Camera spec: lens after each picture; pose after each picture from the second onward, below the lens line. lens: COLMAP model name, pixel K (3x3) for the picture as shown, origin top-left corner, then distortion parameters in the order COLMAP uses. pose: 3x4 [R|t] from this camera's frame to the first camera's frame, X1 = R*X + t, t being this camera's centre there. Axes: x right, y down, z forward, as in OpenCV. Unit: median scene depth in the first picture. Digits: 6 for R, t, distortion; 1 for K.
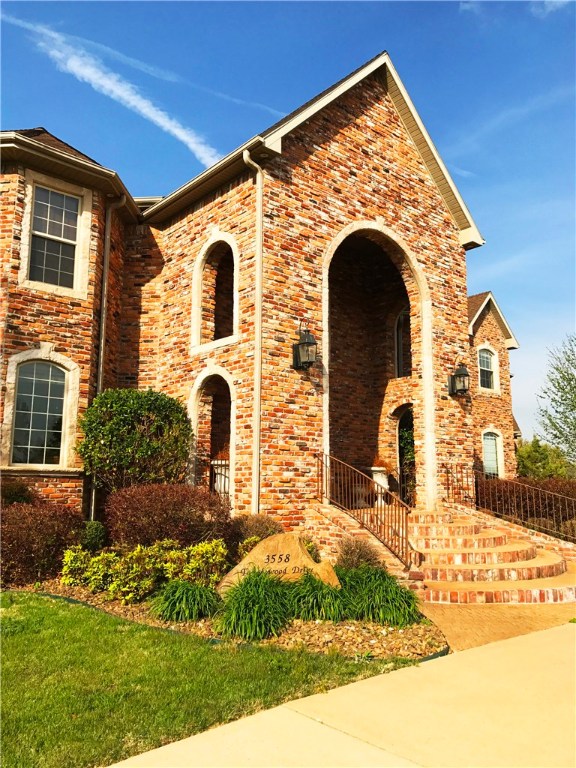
lens RADIAL K [[636.8, 0, 278.6], [0, 636.8, 385.3], [0, 0, 1]] dist [0.038050, -0.070591]
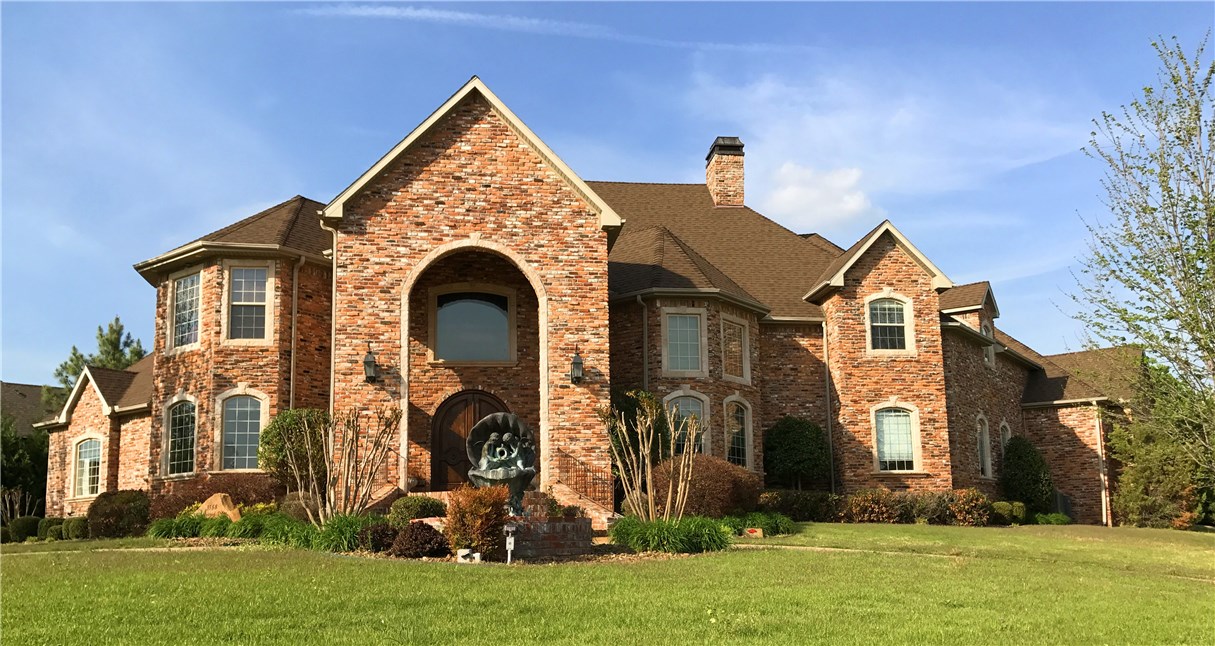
lens RADIAL K [[1064.4, 0, 613.7], [0, 1064.4, 416.9], [0, 0, 1]] dist [-0.007515, -0.030753]
pose [[0.848237, -0.088821, -0.522116, 1.460246], [0.111606, 0.993677, 0.012275, 0.066817], [0.517724, -0.068683, 0.852786, -0.534529]]
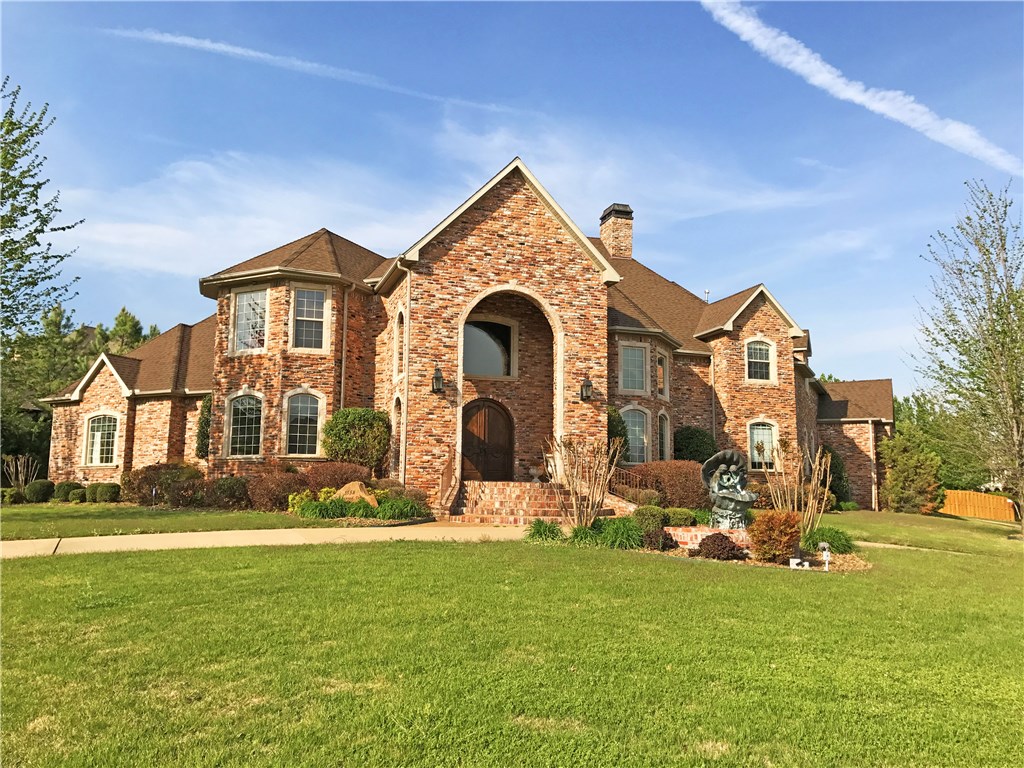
lens RADIAL K [[849.1, 0, 507.4], [0, 849.1, 390.0], [0, 0, 1]] dist [0.038050, -0.070591]
pose [[0.930226, -0.045620, -0.364140, 0.930821], [0.057480, 0.998109, 0.021795, -0.065118], [0.362457, -0.041205, 0.931089, -0.887810]]
